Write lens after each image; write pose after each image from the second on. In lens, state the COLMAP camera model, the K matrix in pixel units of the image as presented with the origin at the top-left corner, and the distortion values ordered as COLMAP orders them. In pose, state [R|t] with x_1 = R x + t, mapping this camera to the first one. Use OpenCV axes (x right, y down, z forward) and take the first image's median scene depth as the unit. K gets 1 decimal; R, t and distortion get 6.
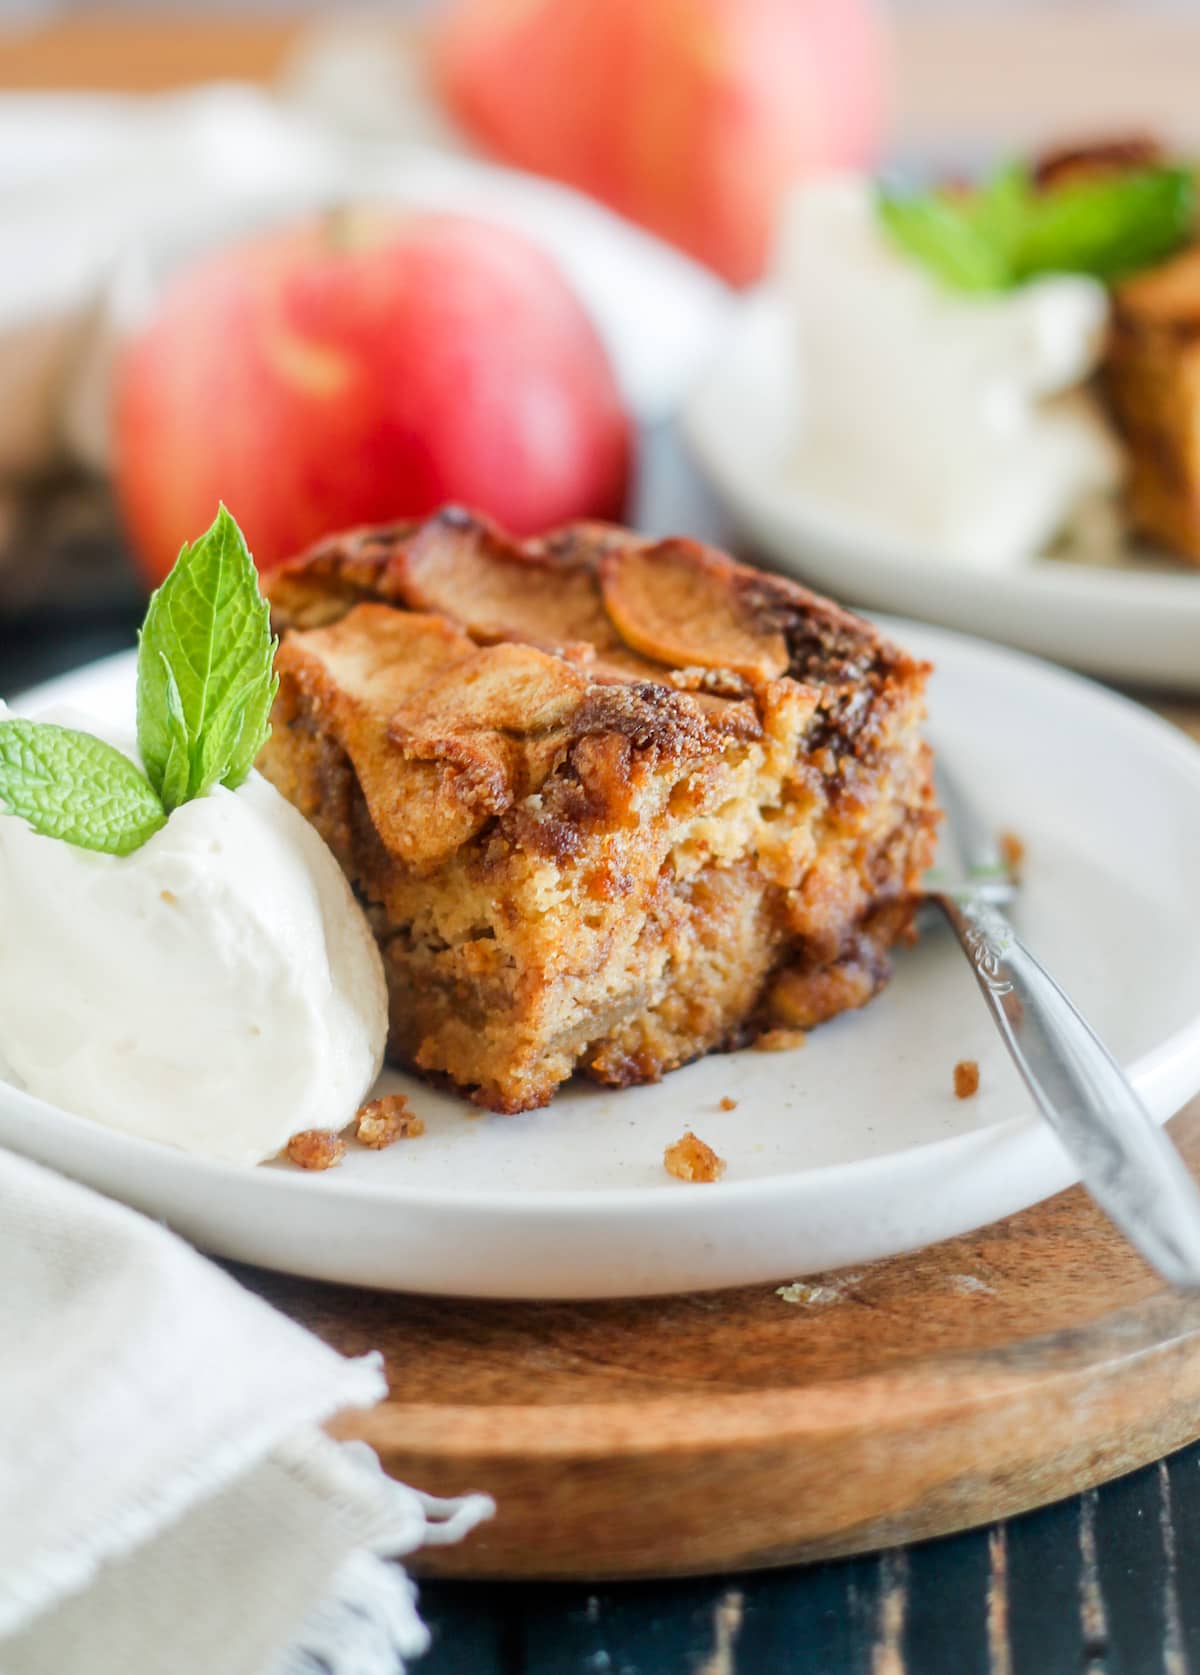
lens RADIAL K [[3808.5, 0, 591.7], [0, 3808.5, 820.2], [0, 0, 1]] dist [0.037987, 0.000000]
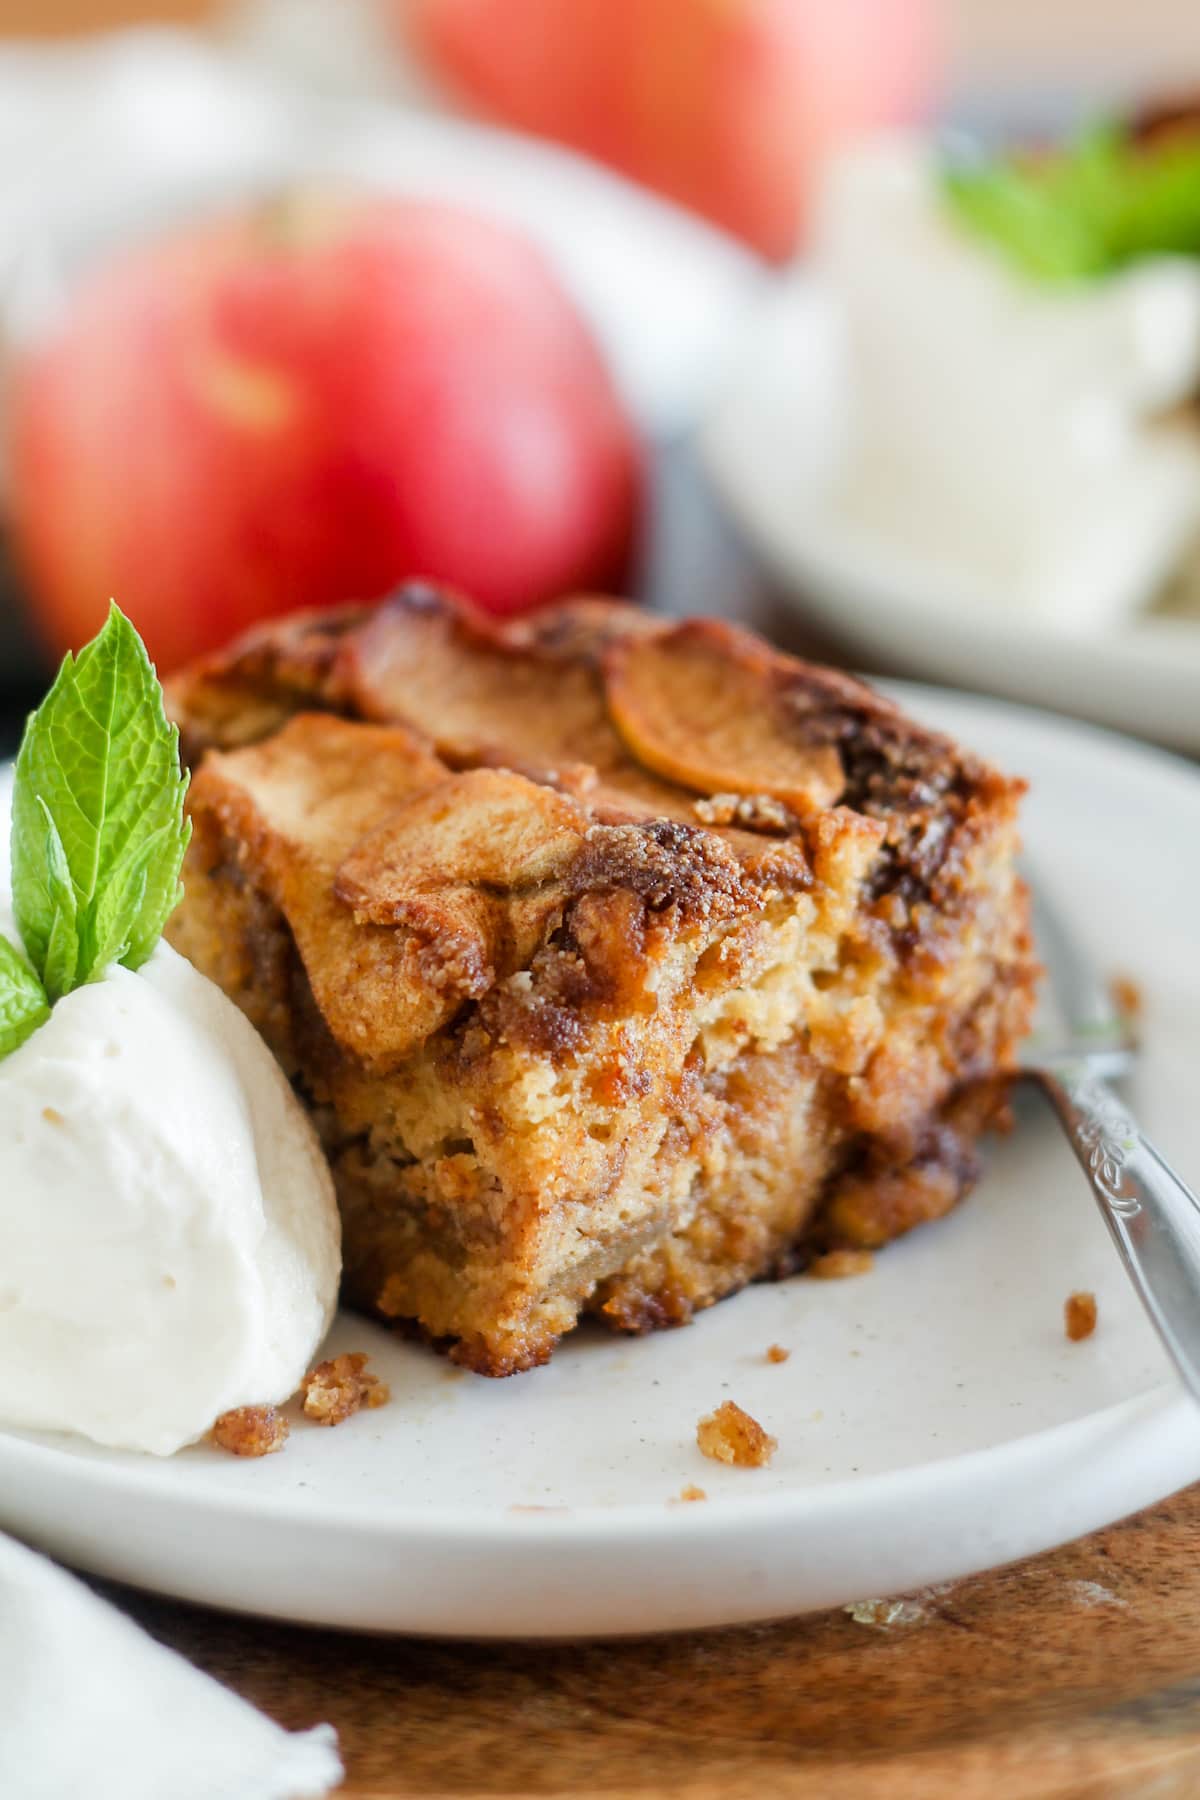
lens RADIAL K [[4172.1, 0, 604.1], [0, 4172.1, 901.7], [0, 0, 1]] dist [0.017552, 0.000000]
pose [[0.999831, -0.018205, -0.002363, 0.003907], [0.018255, 0.999560, 0.023373, -0.039643], [0.001937, -0.023412, 0.999724, 0.145565]]
